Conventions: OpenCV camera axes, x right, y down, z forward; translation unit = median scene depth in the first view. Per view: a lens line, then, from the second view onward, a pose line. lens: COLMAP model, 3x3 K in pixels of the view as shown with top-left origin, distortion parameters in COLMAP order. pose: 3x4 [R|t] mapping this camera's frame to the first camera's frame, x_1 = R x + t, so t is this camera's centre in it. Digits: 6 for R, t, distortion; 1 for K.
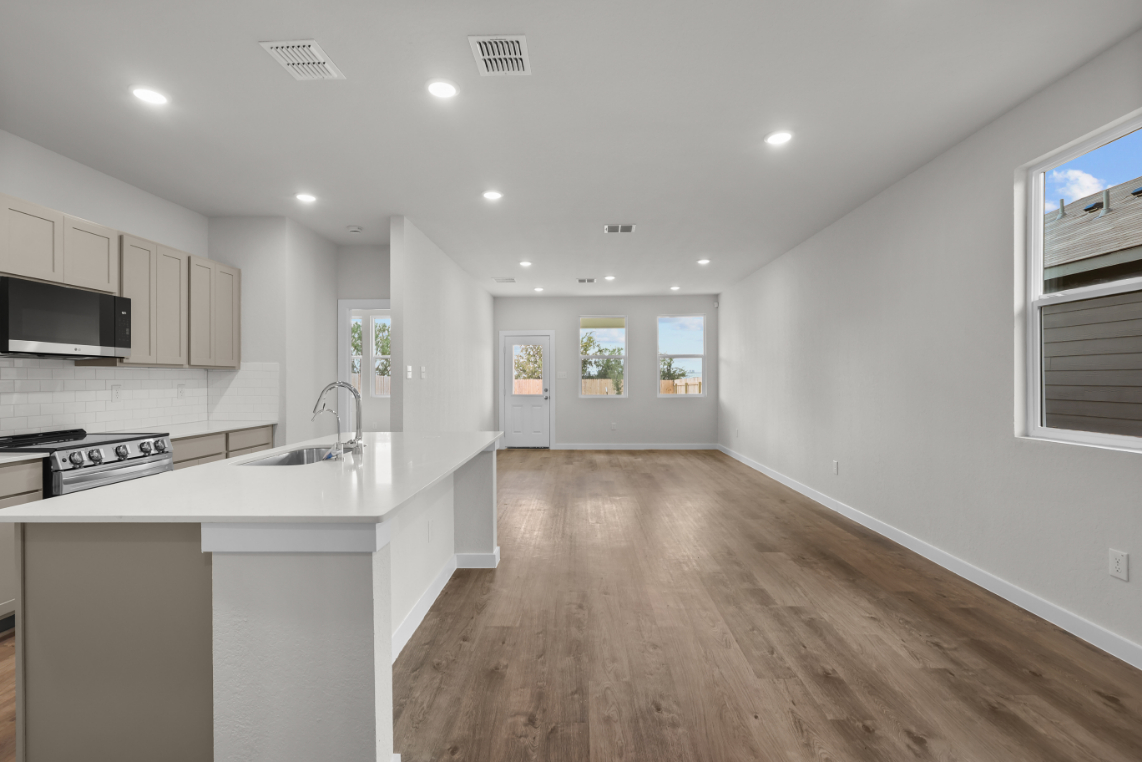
lens RADIAL K [[518.5, 0, 575.9], [0, 518.5, 383.2], [0, 0, 1]] dist [-0.003027, 0.000114]
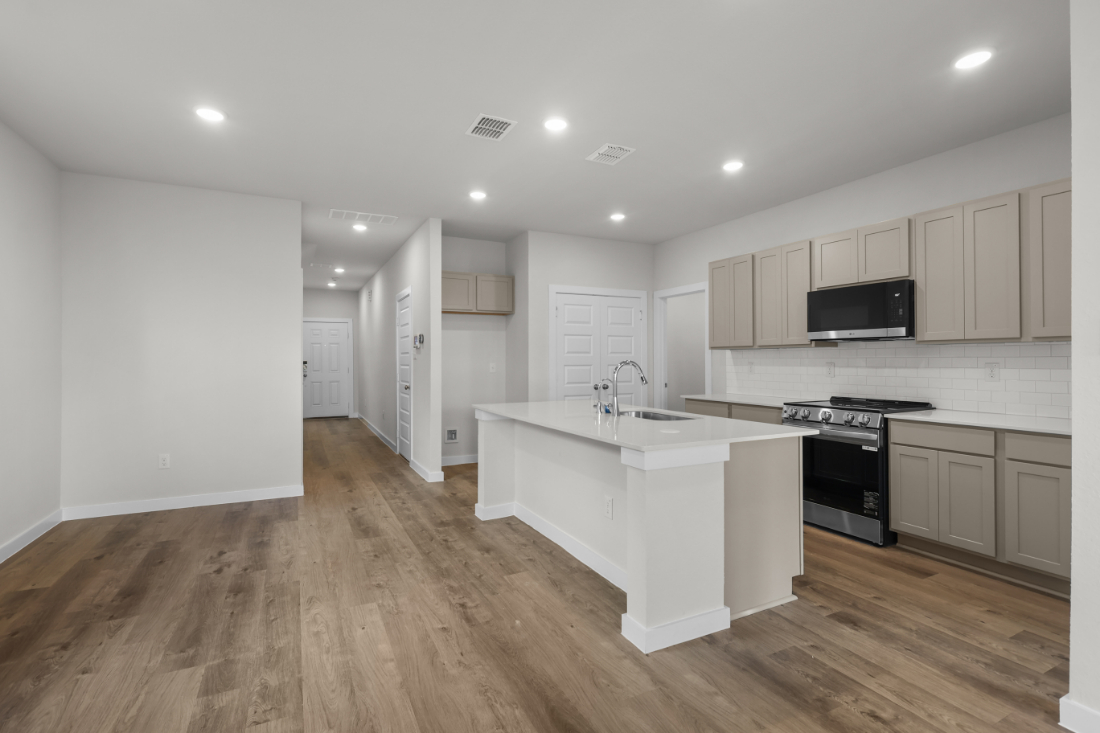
lens RADIAL K [[517.4, 0, 542.1], [0, 517.4, 356.0], [0, 0, 1]] dist [-0.002267, -0.000464]
pose [[-0.892930, 0.001168, -0.450194, 0.261037], [0.001630, 0.999998, -0.000638, -0.010699], [0.450193, -0.001304, -0.892930, 1.658608]]
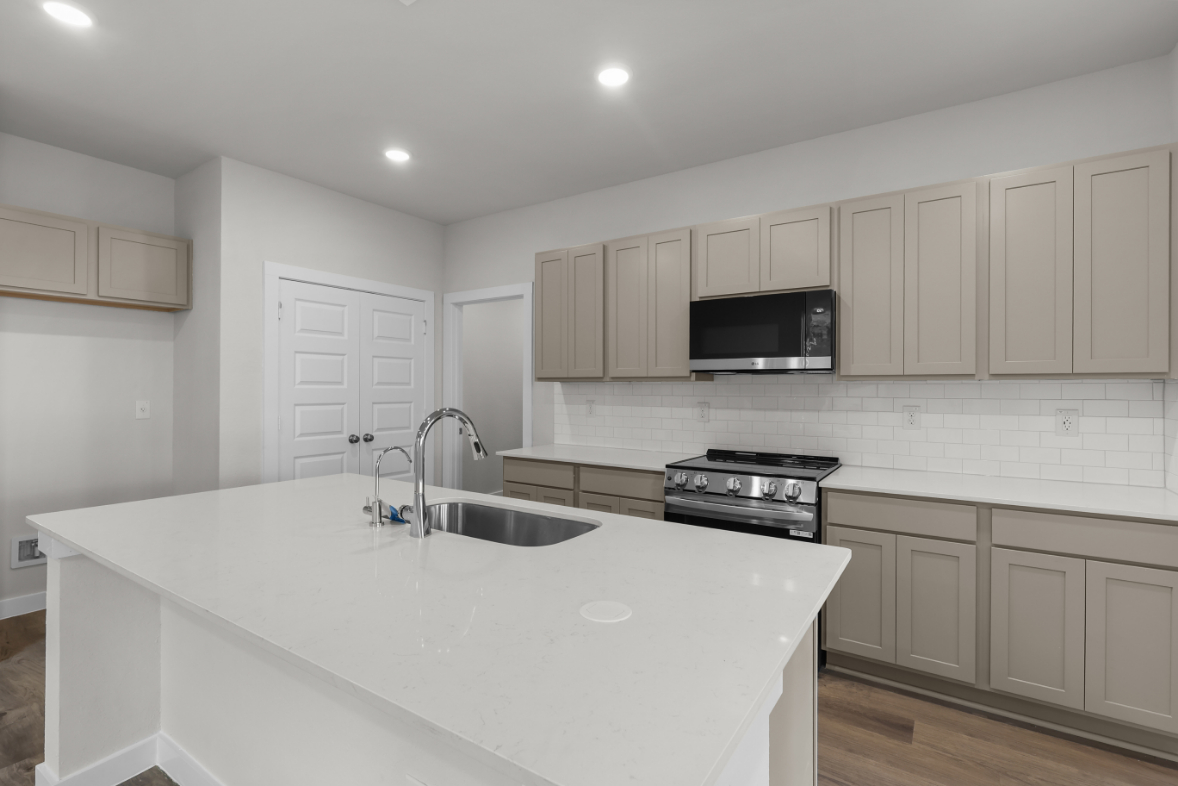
lens RADIAL K [[560.6, 0, 588.4], [0, 560.6, 387.2], [0, 0, 1]] dist [-0.002305, 0.000223]
pose [[-0.549677, -0.001466, -0.835376, -0.002117], [-0.008634, 0.999955, 0.003926, -0.024099], [0.835332, 0.009371, -0.549665, 1.198453]]
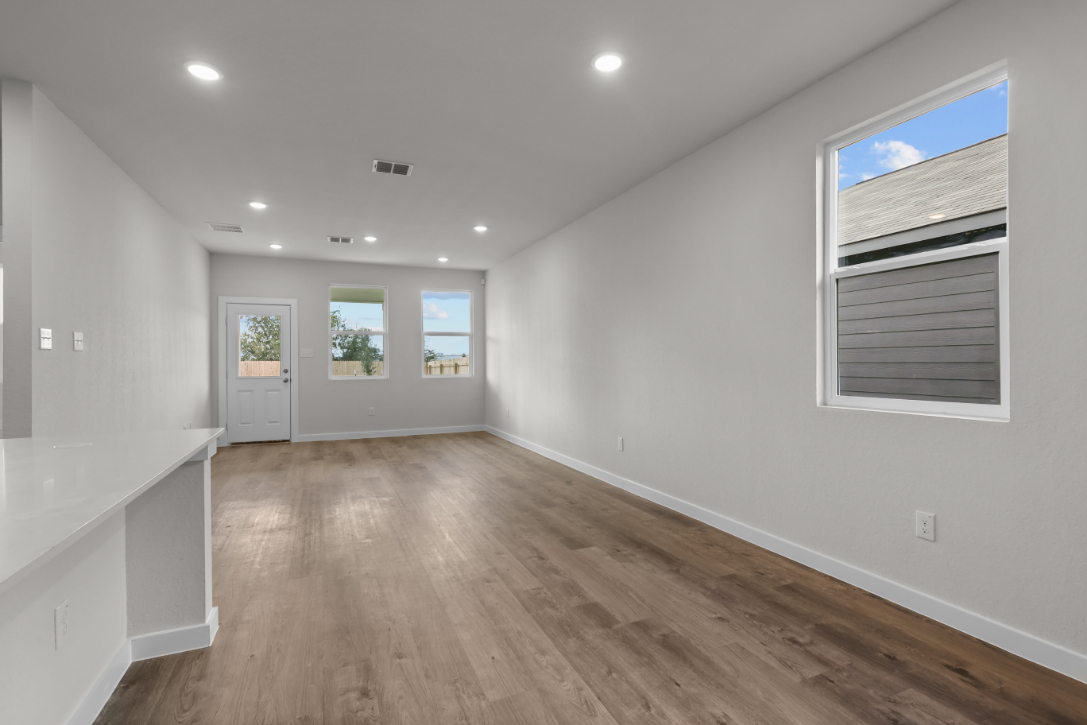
lens RADIAL K [[499.9, 0, 548.9], [0, 499.9, 365.4], [0, 0, 1]] dist [-0.003211, -0.000096]
pose [[0.906334, -0.003517, 0.422548, -0.039072], [0.004084, 0.999992, -0.000436, 0.019303], [-0.422543, 0.002120, 0.906340, 0.295339]]
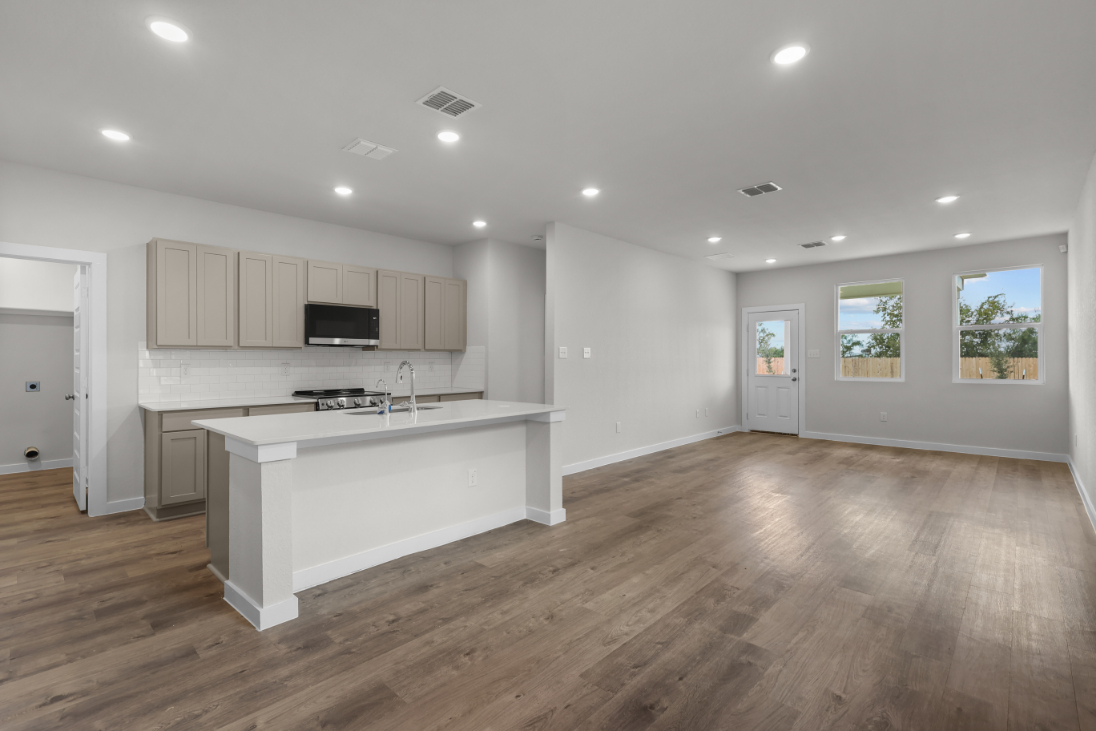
lens RADIAL K [[507.8, 0, 546.1], [0, 507.8, 360.1], [0, 0, 1]] dist [-0.002819, 0.000262]
pose [[0.742615, 0.004434, -0.669703, 0.617872], [-0.005580, 0.999984, 0.000433, -0.007273], [0.669695, 0.003415, 0.742628, 0.175832]]
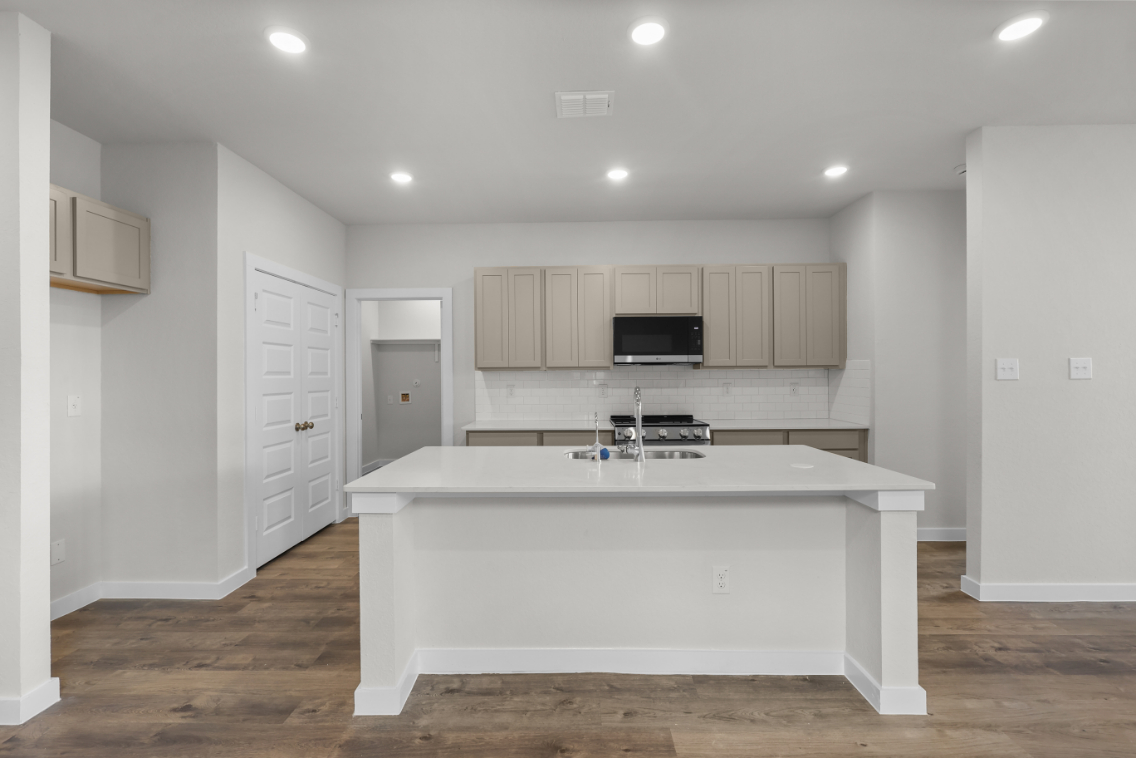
lens RADIAL K [[526.3, 0, 566.0], [0, 526.3, 373.4], [0, 0, 1]] dist [-0.002819, 0.000262]
pose [[-0.000287, 0.001241, -0.999999, 0.455531], [-0.000266, 0.999999, 0.001242, -0.024423], [1.000000, 0.000266, -0.000287, 0.690991]]
